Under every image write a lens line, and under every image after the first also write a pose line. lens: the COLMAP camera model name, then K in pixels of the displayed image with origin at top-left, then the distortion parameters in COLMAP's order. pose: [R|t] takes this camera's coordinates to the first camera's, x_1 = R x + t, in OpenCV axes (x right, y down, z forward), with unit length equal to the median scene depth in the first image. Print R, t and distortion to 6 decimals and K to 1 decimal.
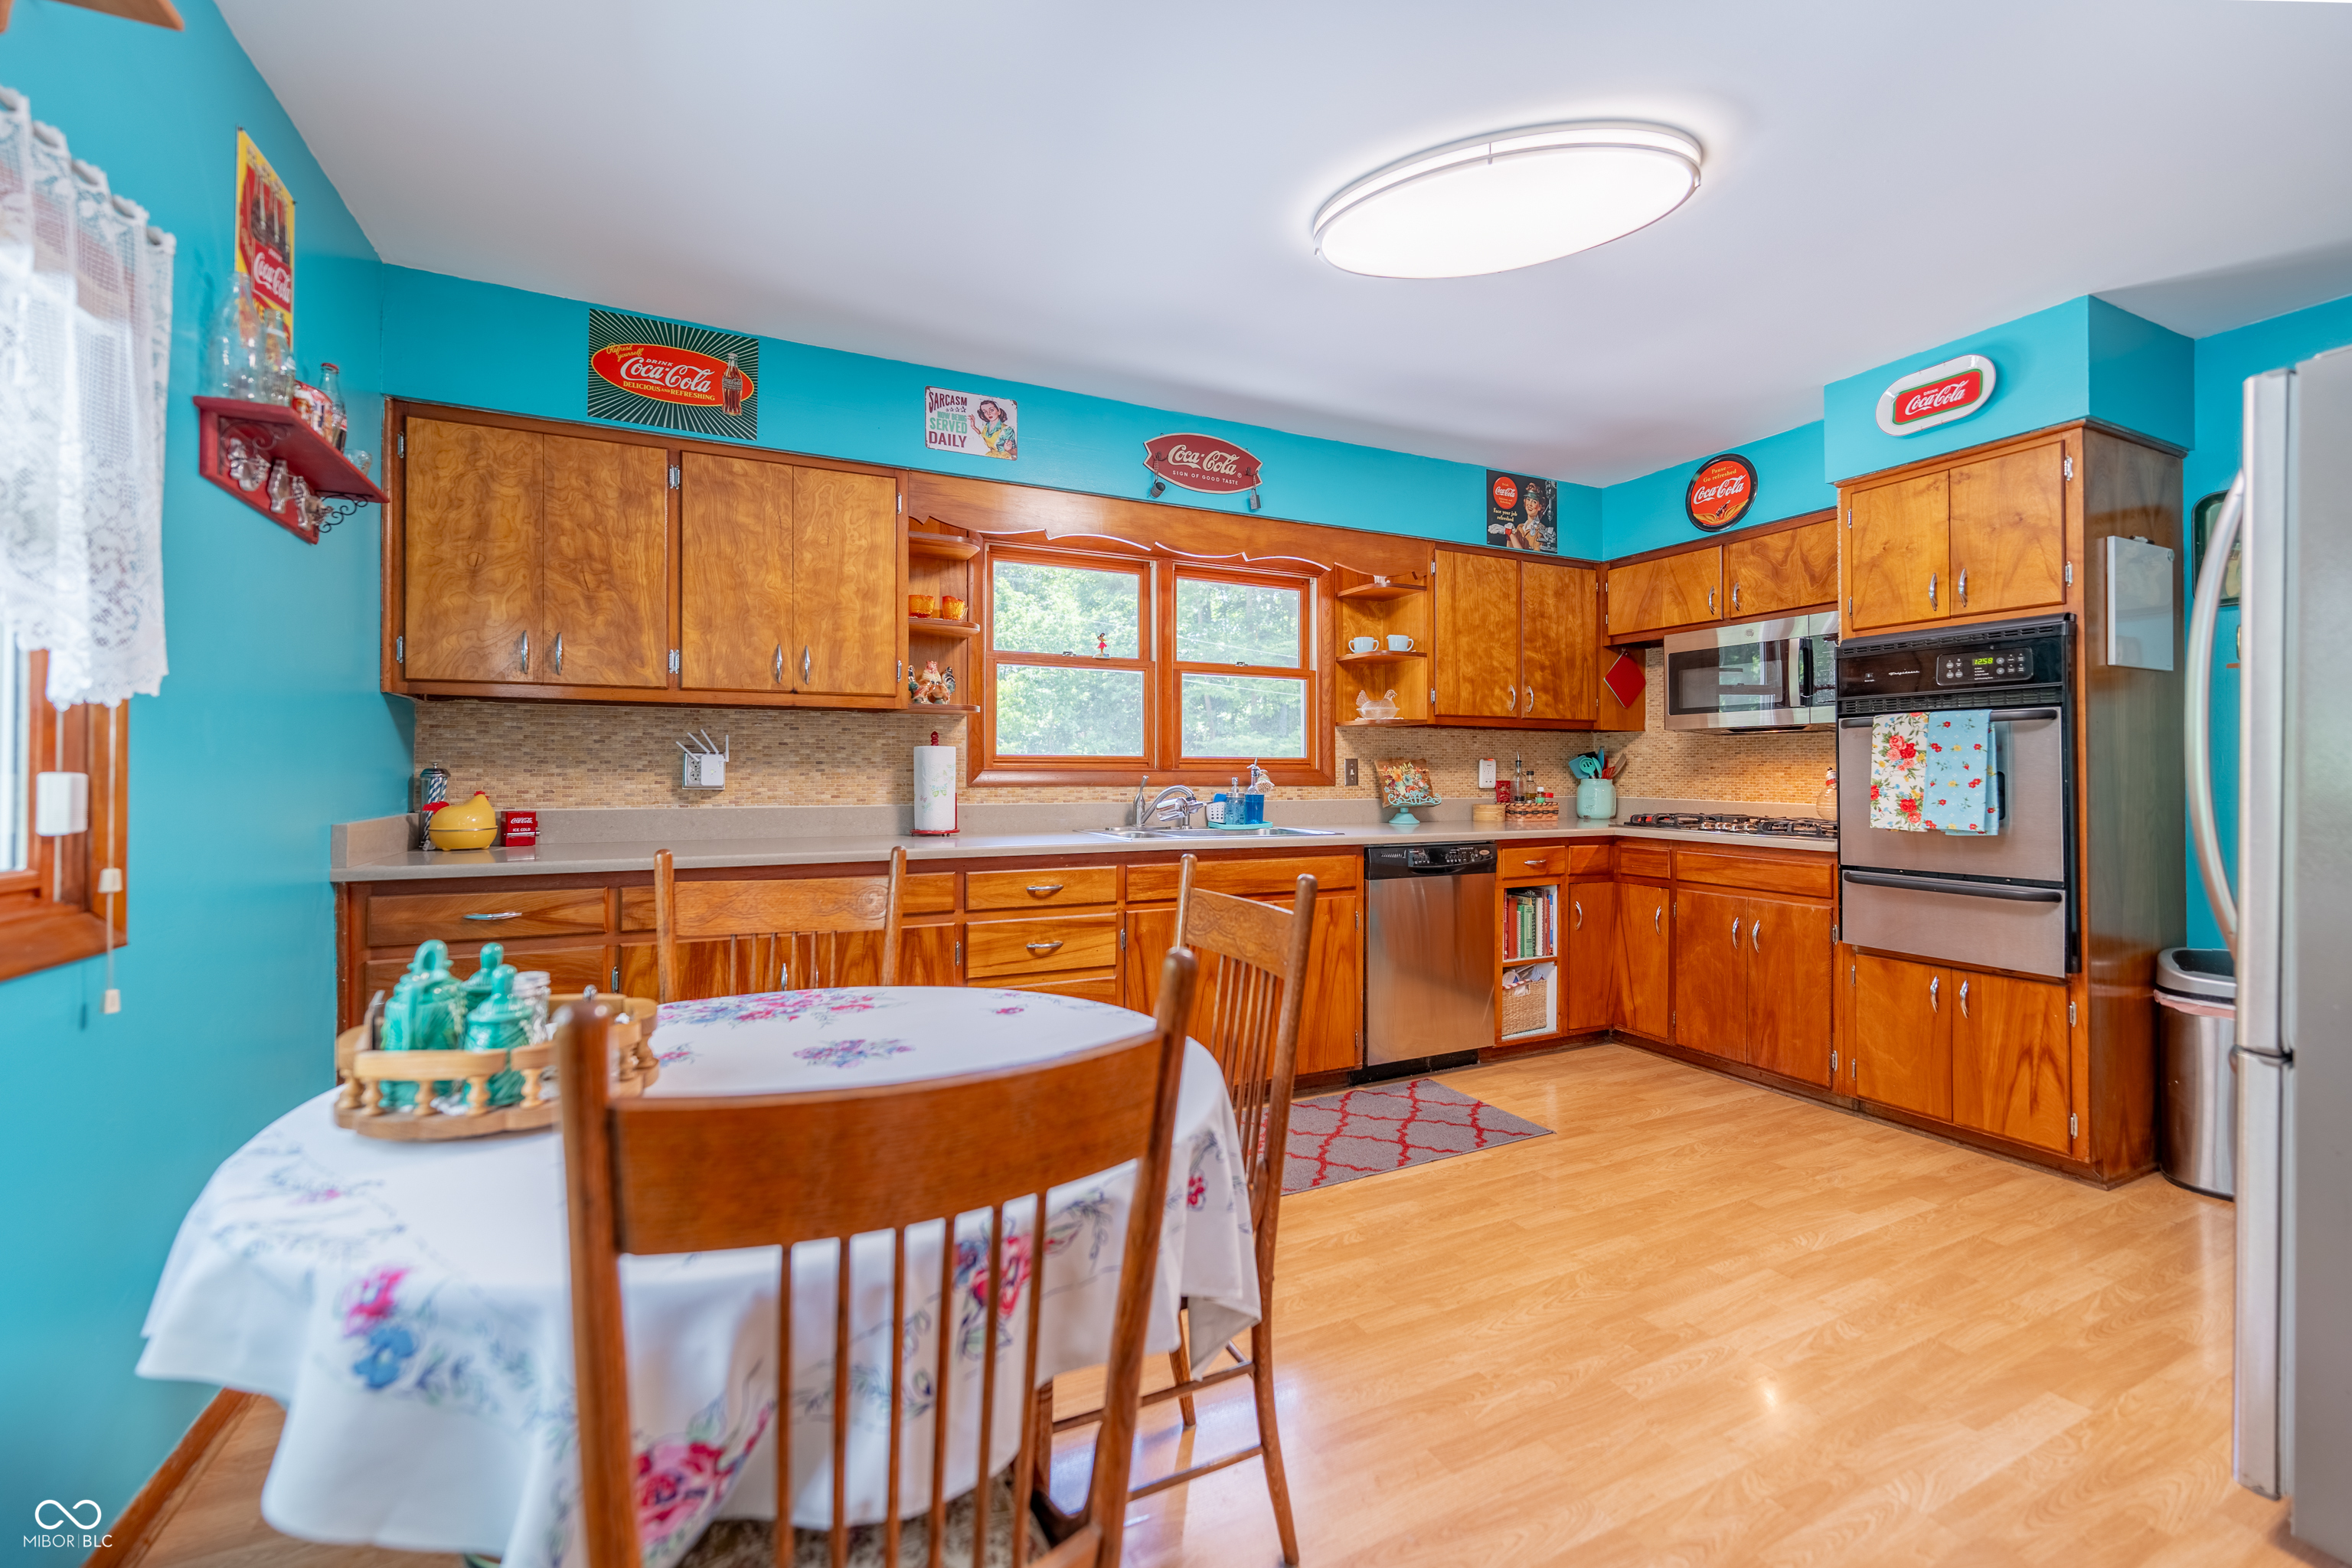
lens RADIAL K [[932.0, 0, 1172.1], [0, 932.0, 730.2], [0, 0, 1]] dist [-0.001830, -0.000149]
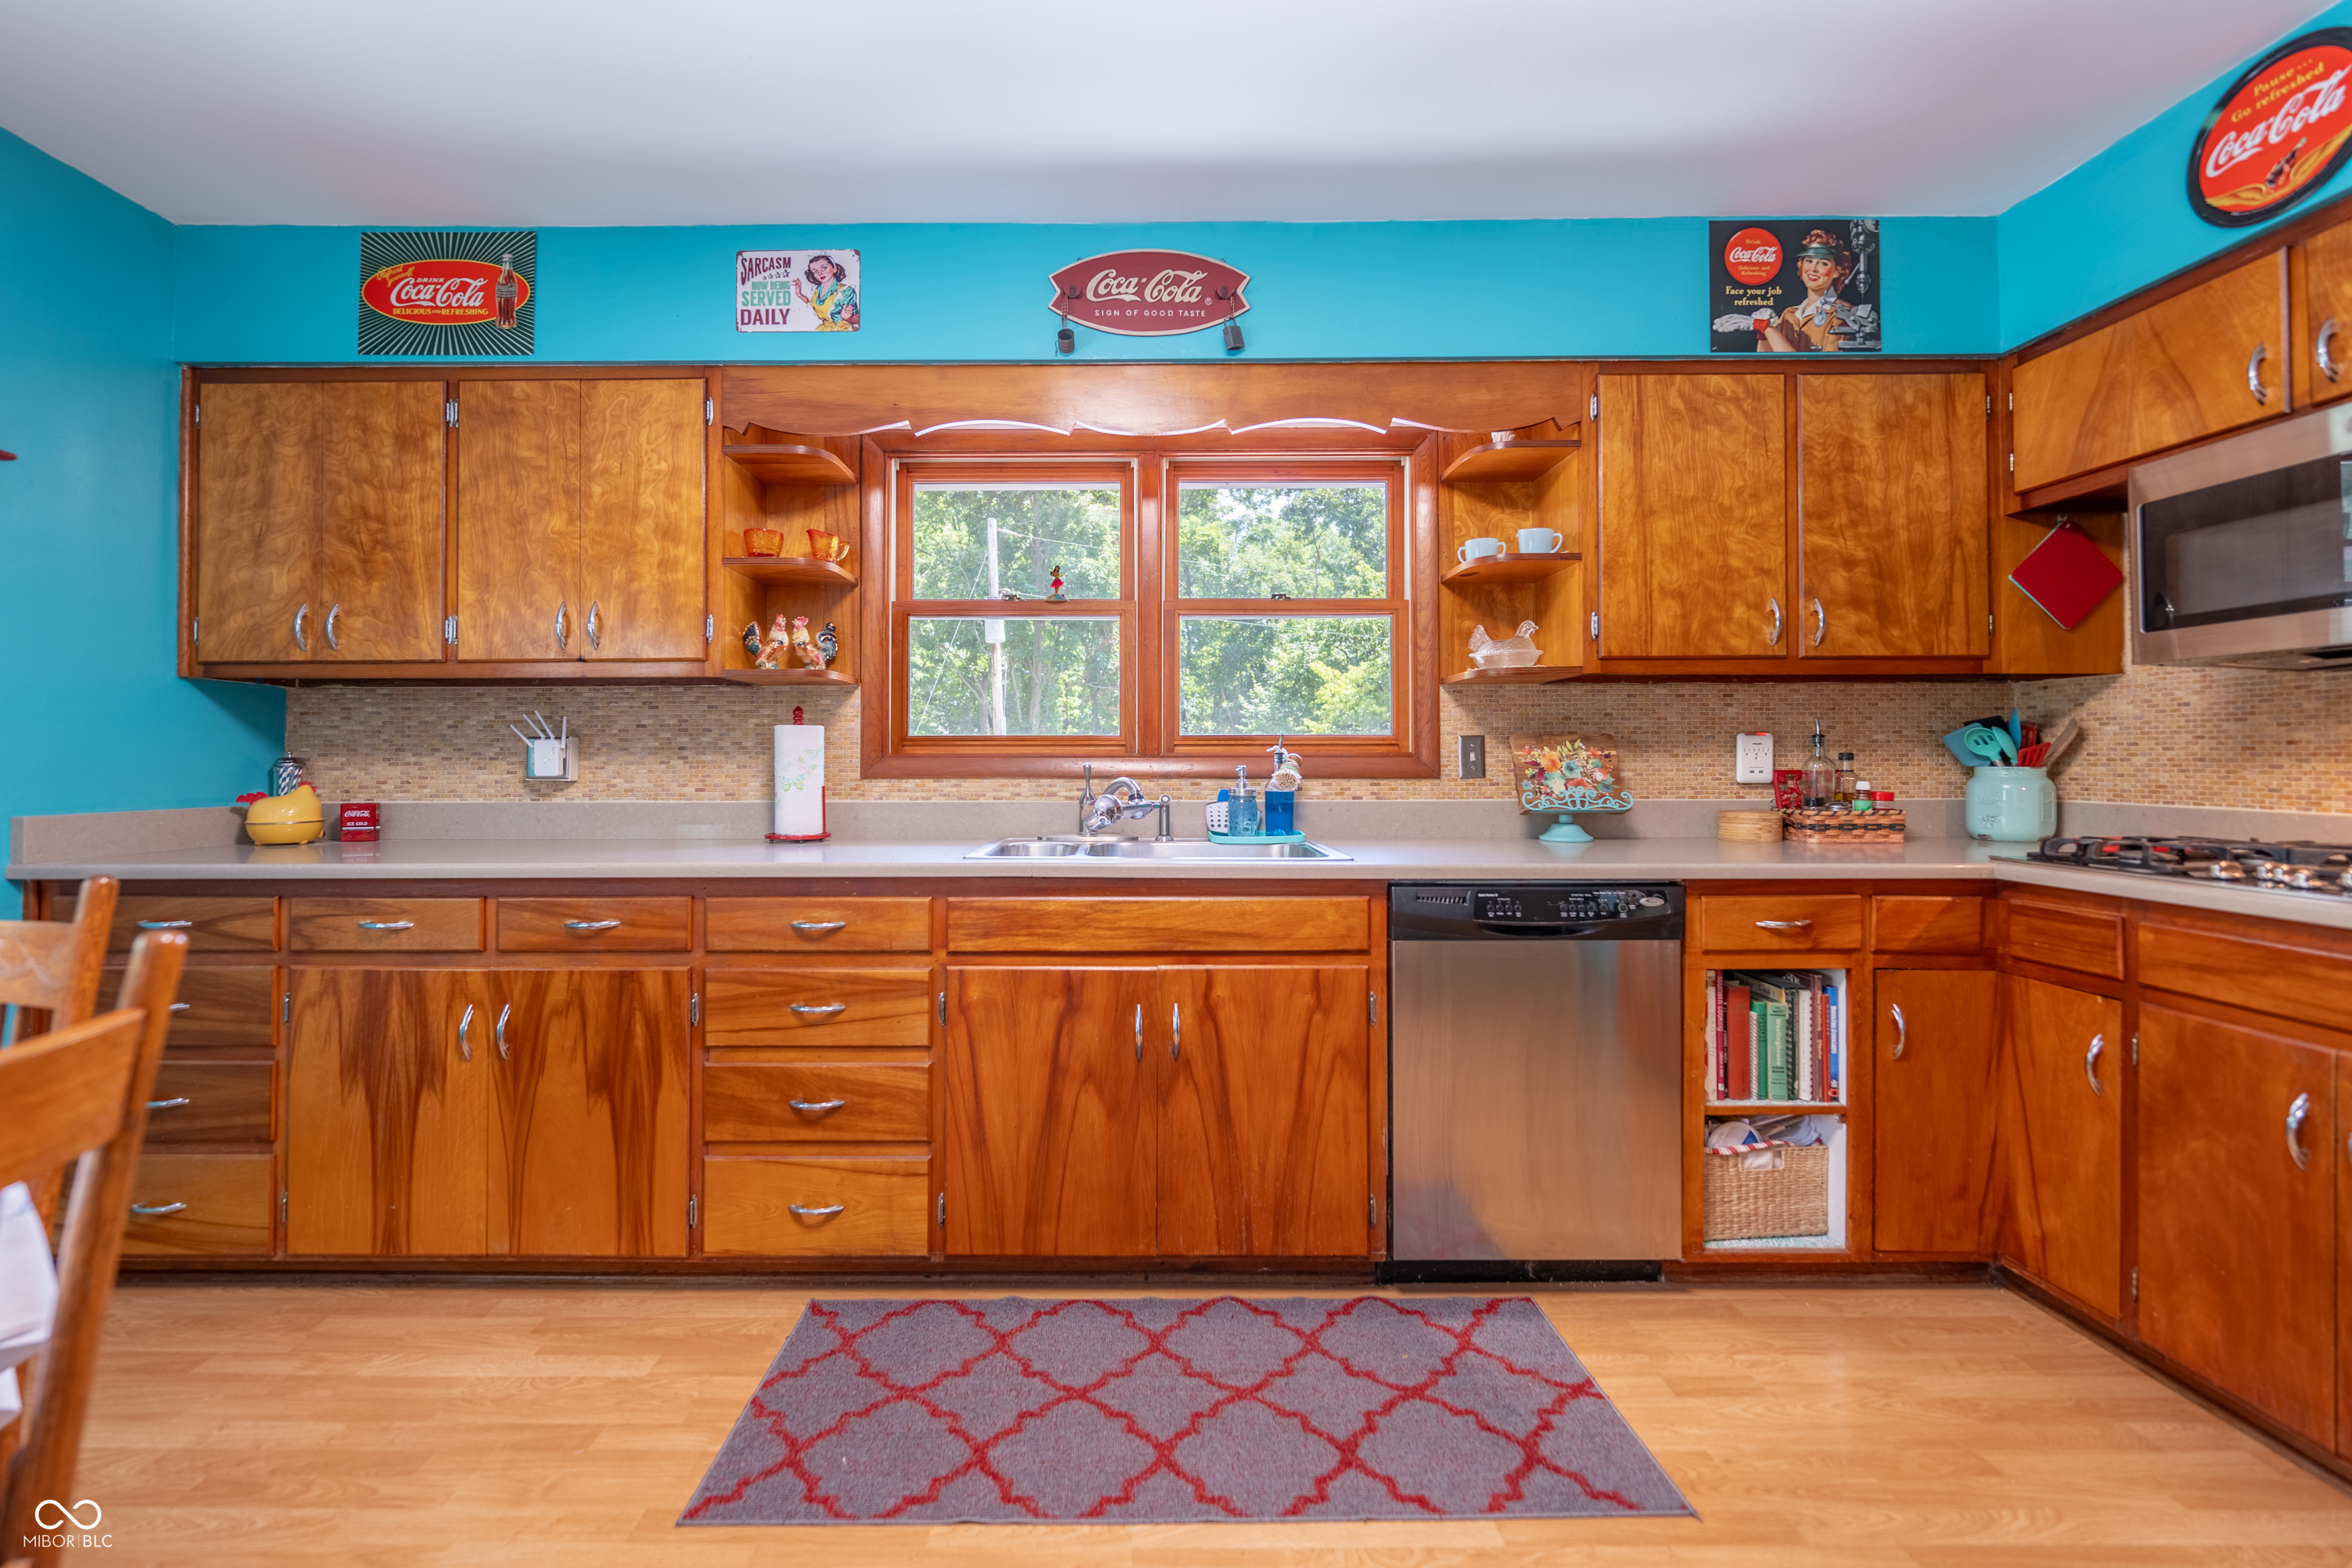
lens RADIAL K [[932.0, 0, 1172.1], [0, 932.0, 730.2], [0, 0, 1]] dist [-0.001830, -0.000149]
pose [[0.902655, -0.019402, -0.429927, 0.321995], [0.023377, 0.999719, 0.003965, 0.022769], [0.429729, -0.013629, 0.902855, 0.395553]]
